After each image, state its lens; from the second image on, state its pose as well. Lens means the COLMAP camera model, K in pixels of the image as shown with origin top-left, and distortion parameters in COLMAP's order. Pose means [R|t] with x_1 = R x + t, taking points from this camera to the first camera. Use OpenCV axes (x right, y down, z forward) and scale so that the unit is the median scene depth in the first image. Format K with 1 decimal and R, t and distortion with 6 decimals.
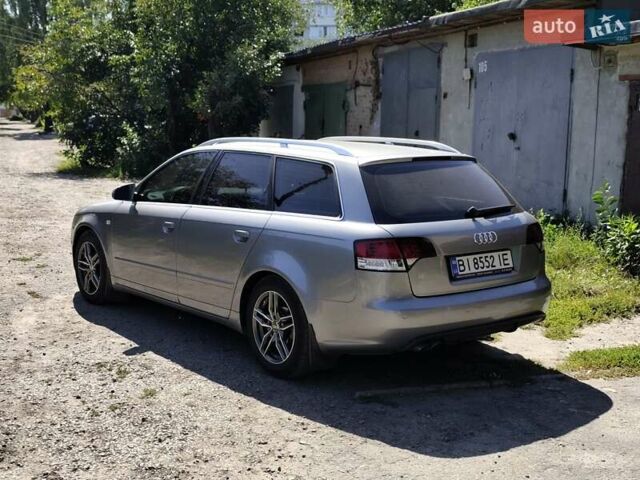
lens RADIAL K [[867.3, 0, 320.0], [0, 867.3, 240.0], [0, 0, 1]] dist [0.157914, -0.567972]
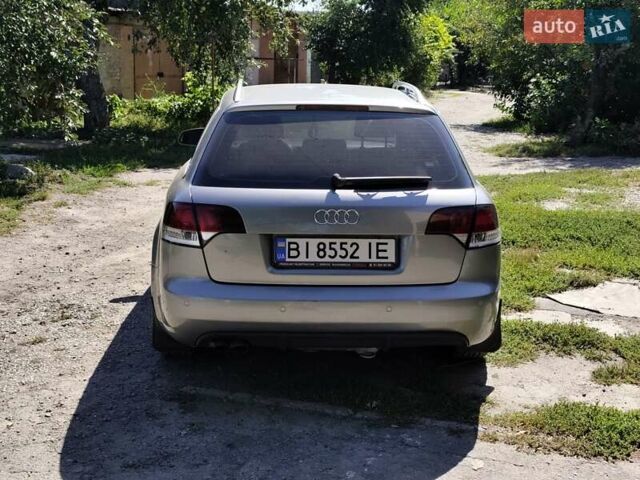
lens RADIAL K [[867.3, 0, 320.0], [0, 867.3, 240.0], [0, 0, 1]] dist [0.157914, -0.567972]
pose [[0.812018, 0.118683, -0.571437, 0.600410], [-0.090087, 0.992859, 0.078195, -0.039477], [0.576637, -0.012016, 0.816912, 0.393915]]
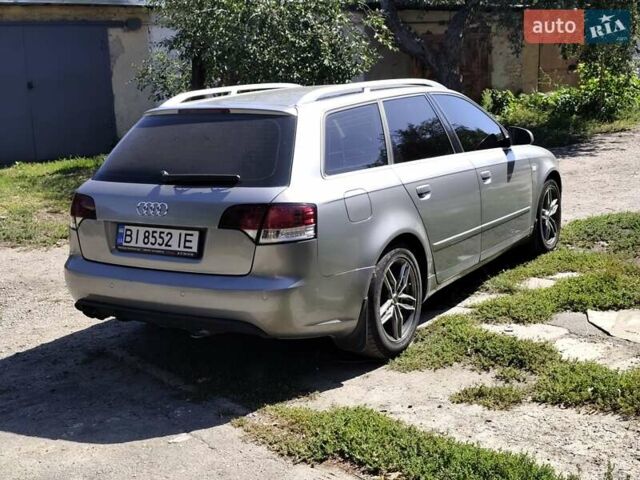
lens RADIAL K [[867.3, 0, 320.0], [0, 867.3, 240.0], [0, 0, 1]] dist [0.157914, -0.567972]
pose [[0.353123, 0.159850, -0.921820, 1.024419], [-0.085075, 0.986700, 0.138511, -0.102967], [0.931701, 0.029512, 0.362026, 0.849515]]
